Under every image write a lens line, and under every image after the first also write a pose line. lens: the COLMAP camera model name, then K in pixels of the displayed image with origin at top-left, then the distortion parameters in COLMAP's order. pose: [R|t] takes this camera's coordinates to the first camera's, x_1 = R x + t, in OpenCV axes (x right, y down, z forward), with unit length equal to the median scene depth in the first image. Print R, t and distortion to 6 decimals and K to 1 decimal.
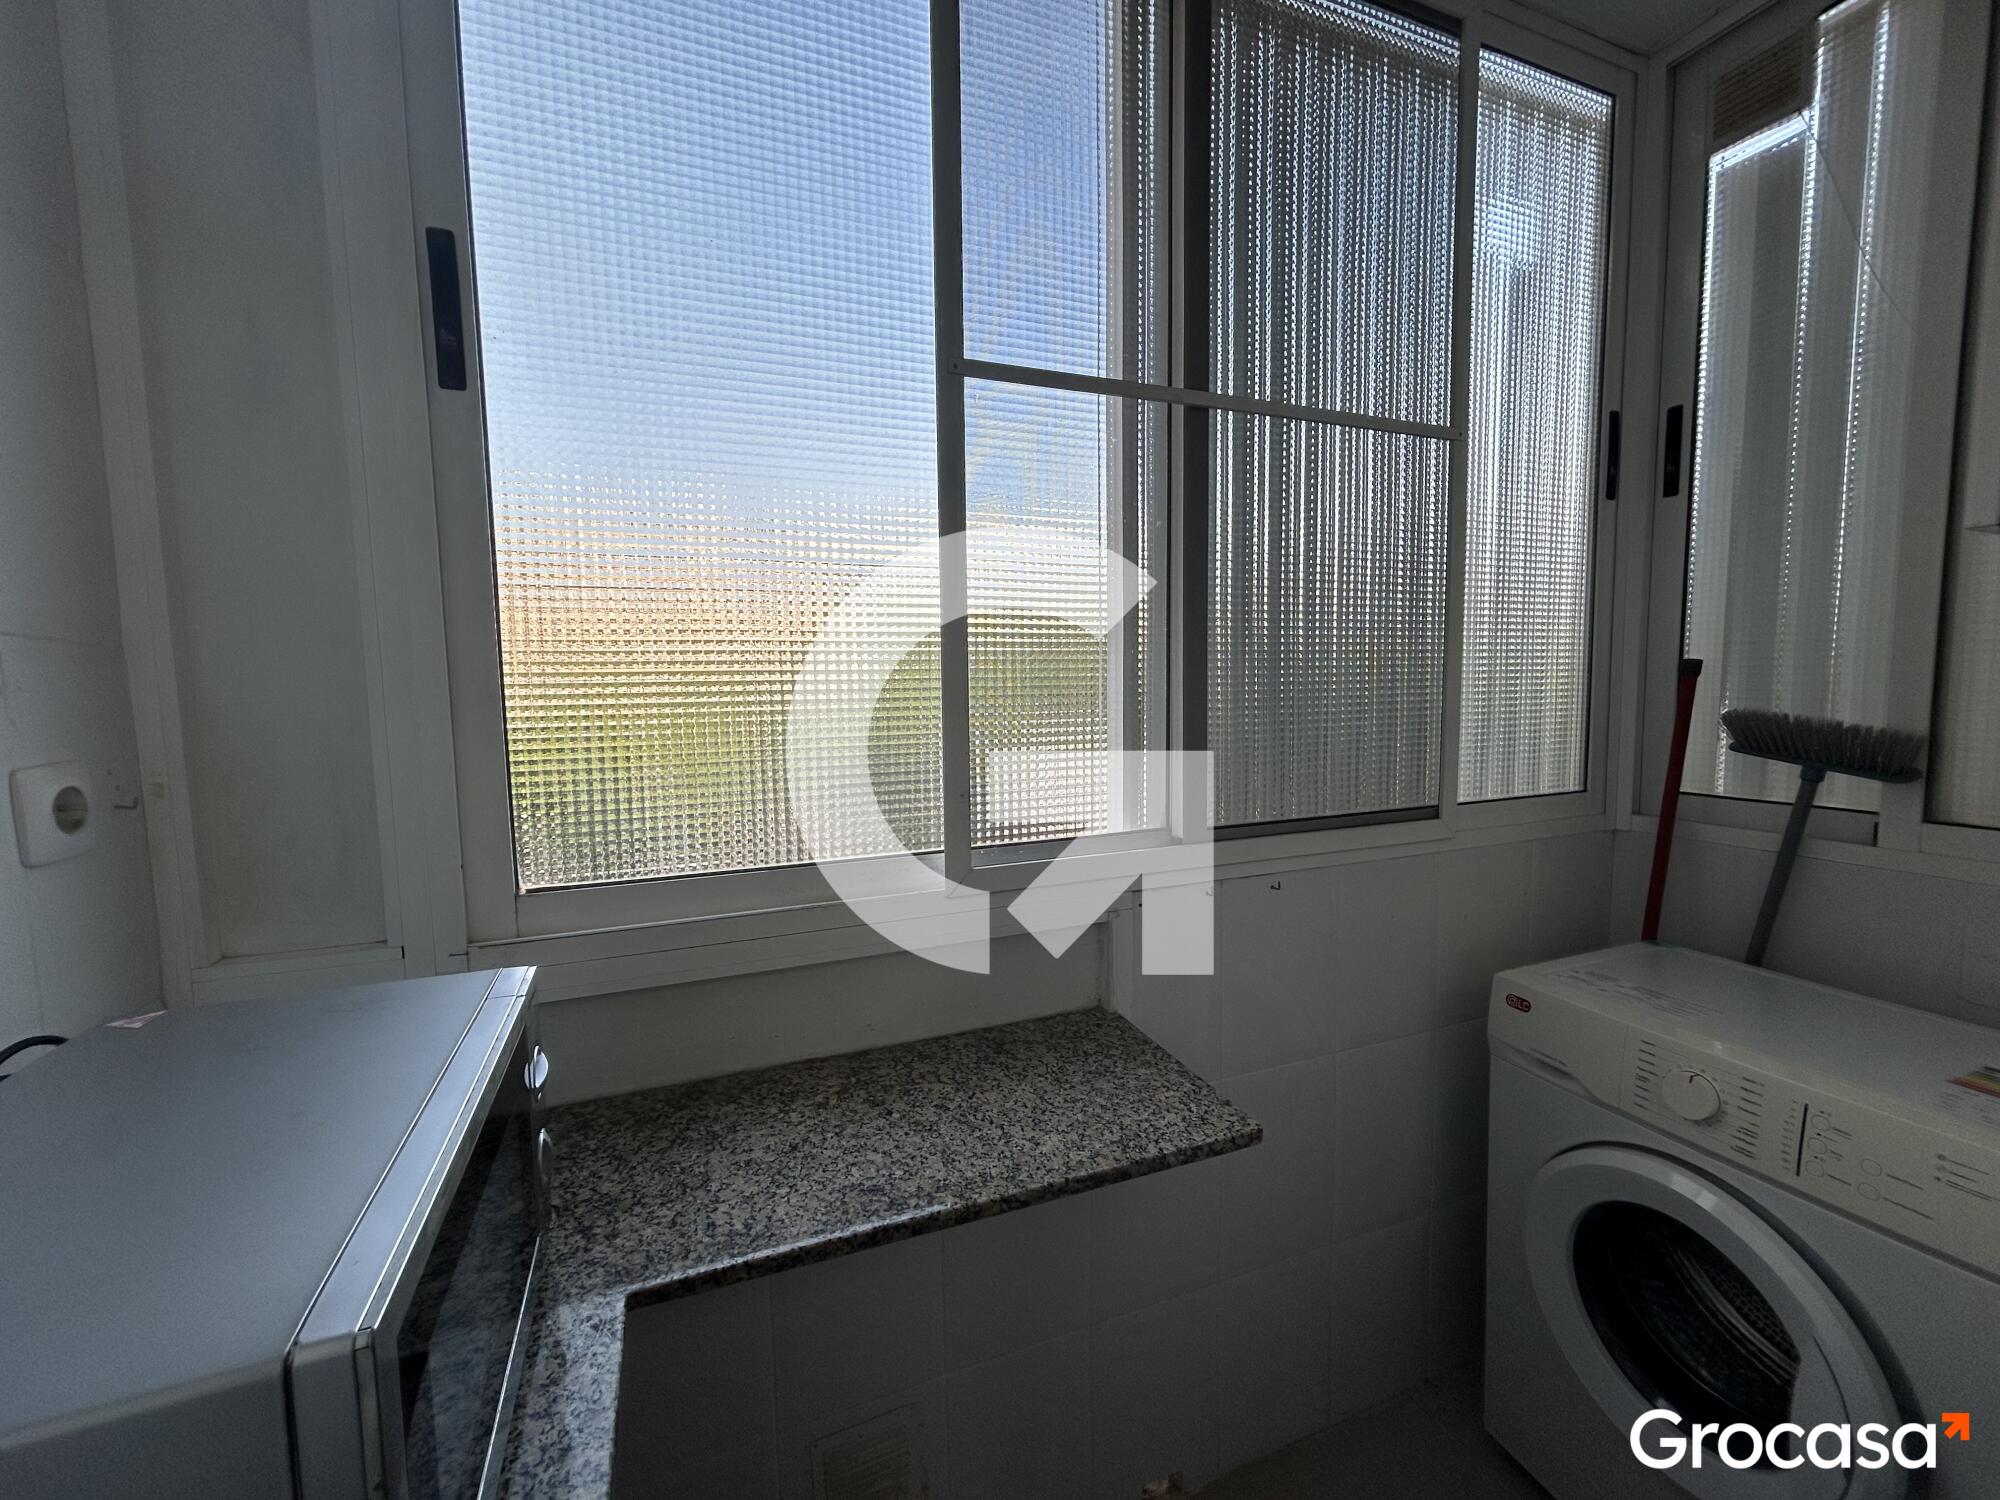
lens RADIAL K [[801.4, 0, 993.5], [0, 801.4, 747.4], [0, 0, 1]] dist [0.002143, 0.000475]
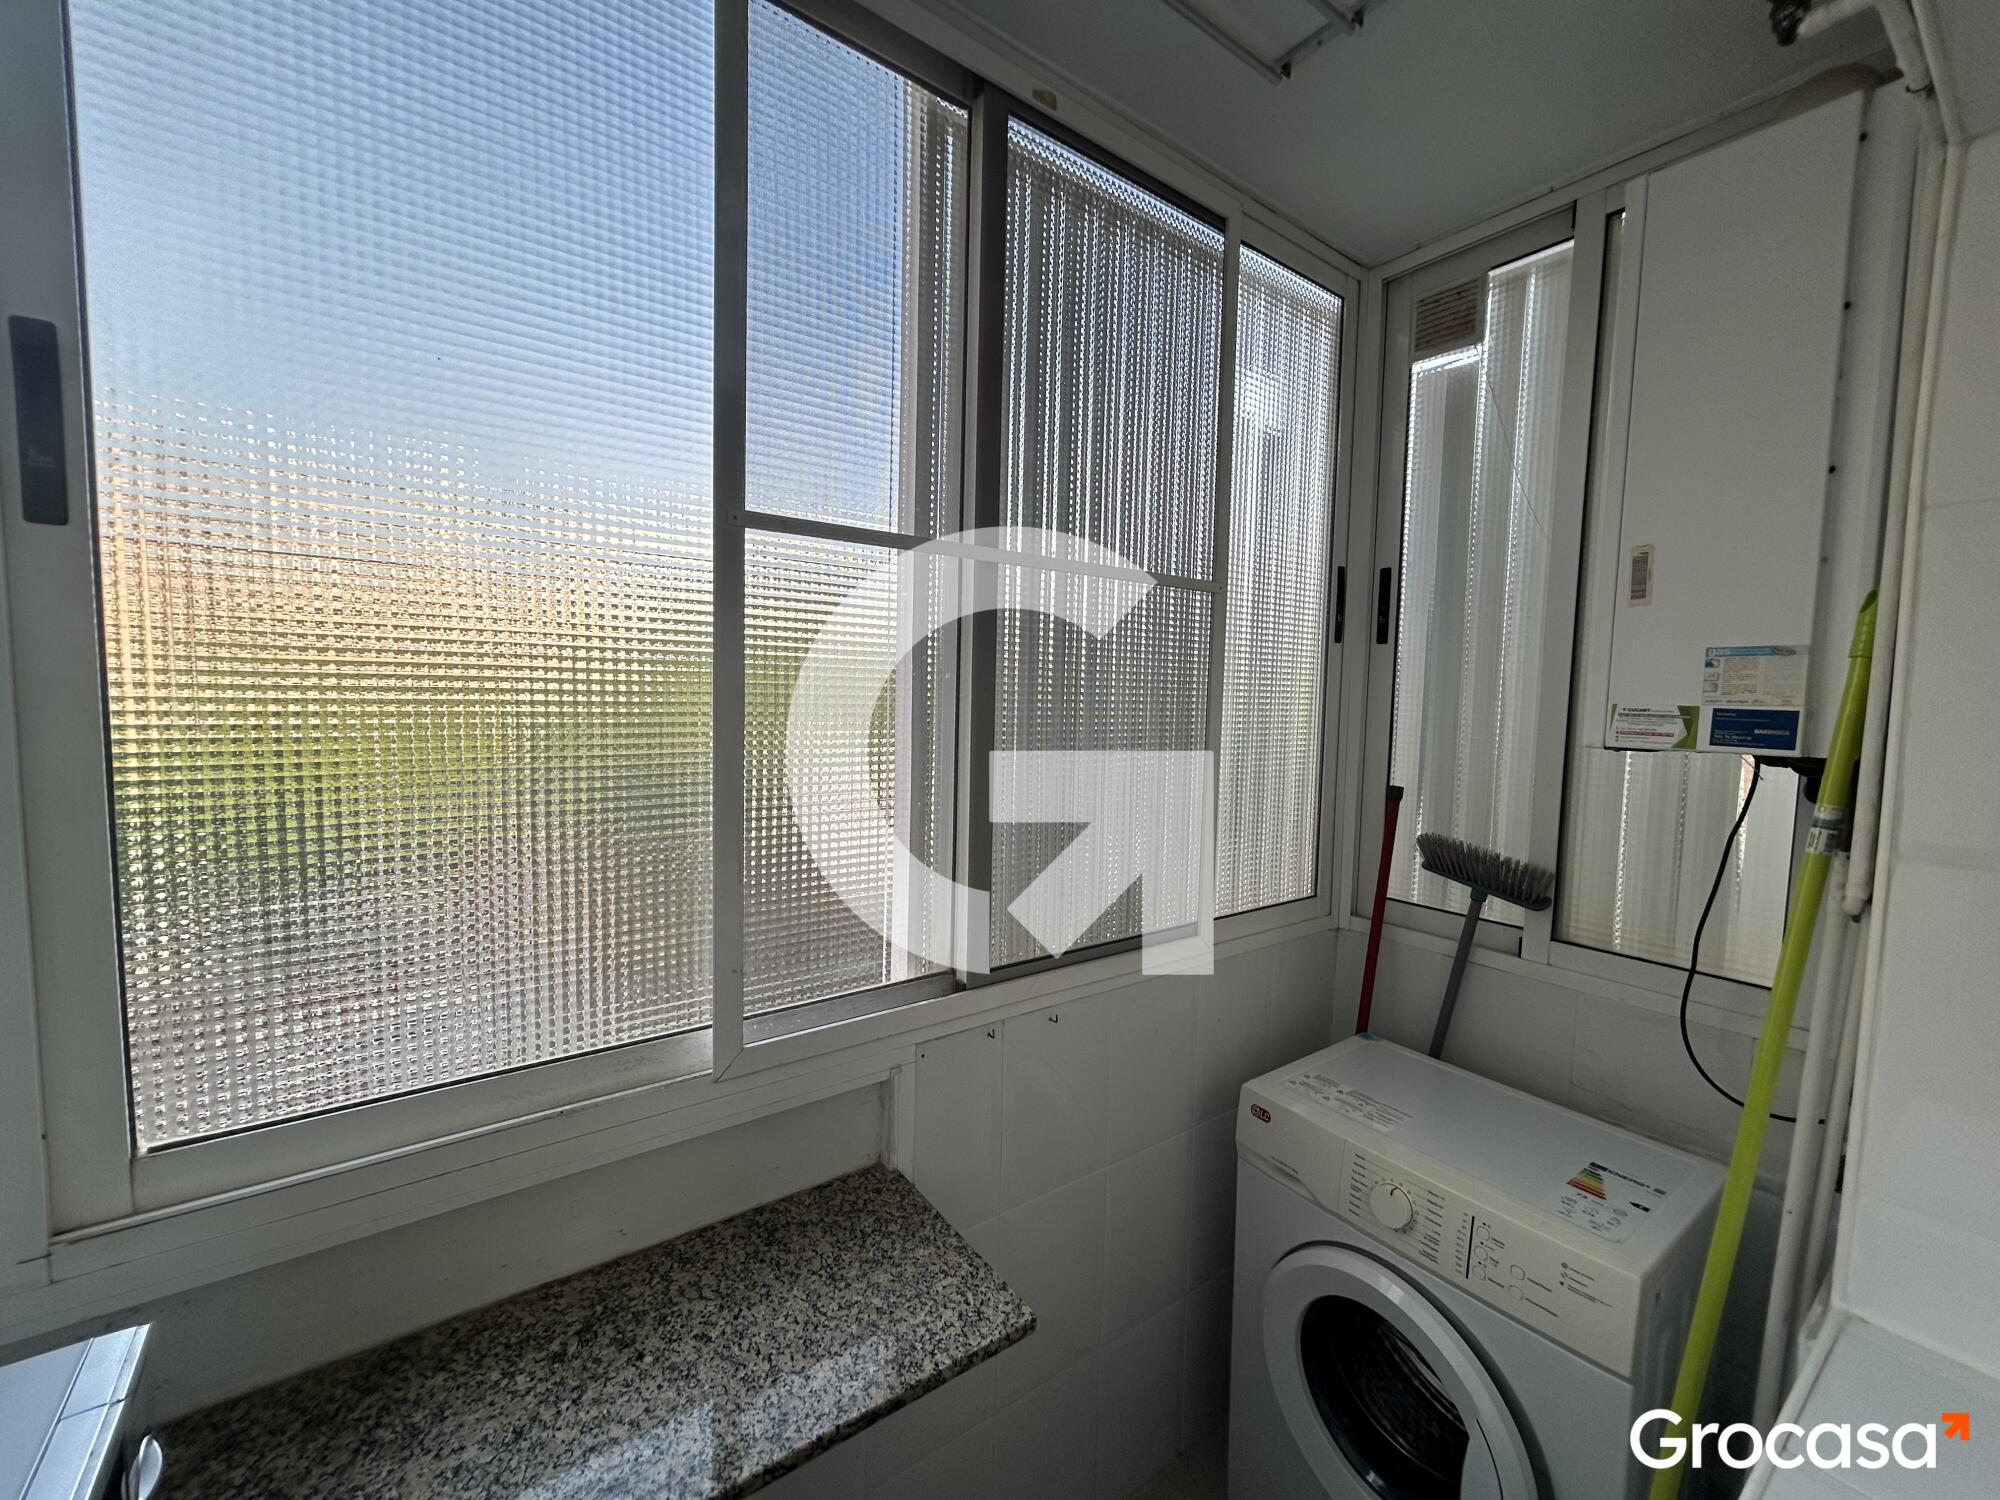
lens RADIAL K [[807.0, 0, 992.3], [0, 807.0, 749.1], [0, 0, 1]] dist [-0.000284, 0.000999]
pose [[0.967548, 0.019013, 0.251973, 0.008601], [-0.016706, 0.999797, -0.011290, -0.173861], [-0.252136, 0.006714, 0.967669, 0.017072]]
